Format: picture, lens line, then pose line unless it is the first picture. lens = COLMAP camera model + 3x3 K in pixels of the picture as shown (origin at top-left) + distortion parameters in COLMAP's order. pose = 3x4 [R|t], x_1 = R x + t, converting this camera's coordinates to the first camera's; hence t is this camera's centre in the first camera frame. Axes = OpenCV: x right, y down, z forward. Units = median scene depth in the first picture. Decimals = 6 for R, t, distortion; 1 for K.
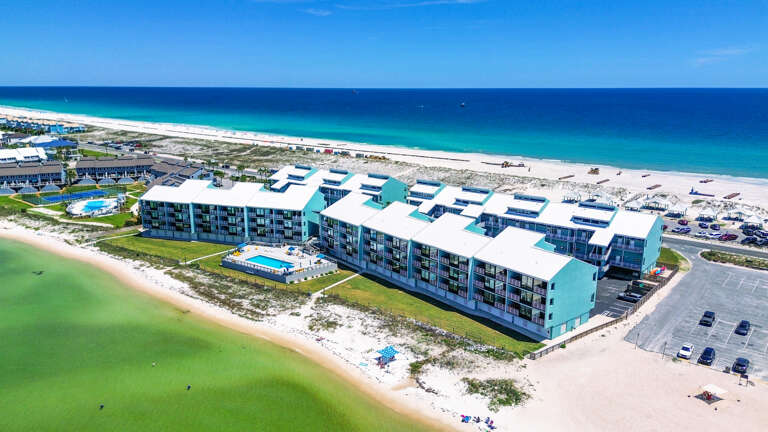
lens RADIAL K [[515.8, 0, 384.0], [0, 515.8, 216.0], [0, 0, 1]] dist [0.034867, -0.003975]
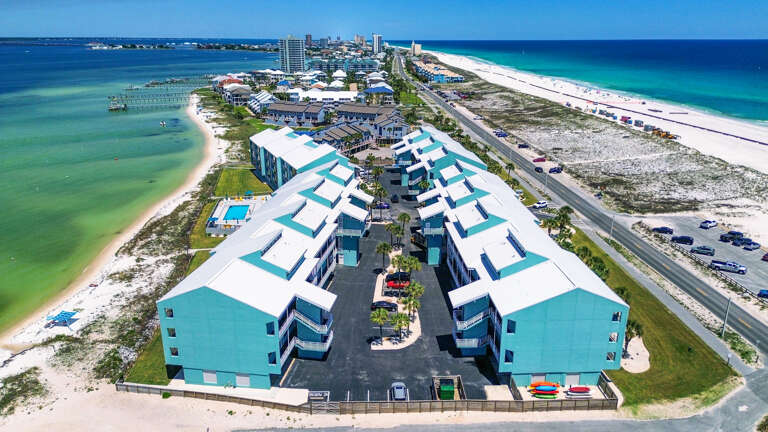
lens RADIAL K [[515.8, 0, 384.0], [0, 515.8, 216.0], [0, 0, 1]] dist [0.034867, -0.003975]
pose [[0.702873, 0.231144, -0.672713, 0.850768], [-0.173740, 0.972873, 0.152749, -0.141687], [0.689771, 0.009514, 0.723965, 0.566894]]
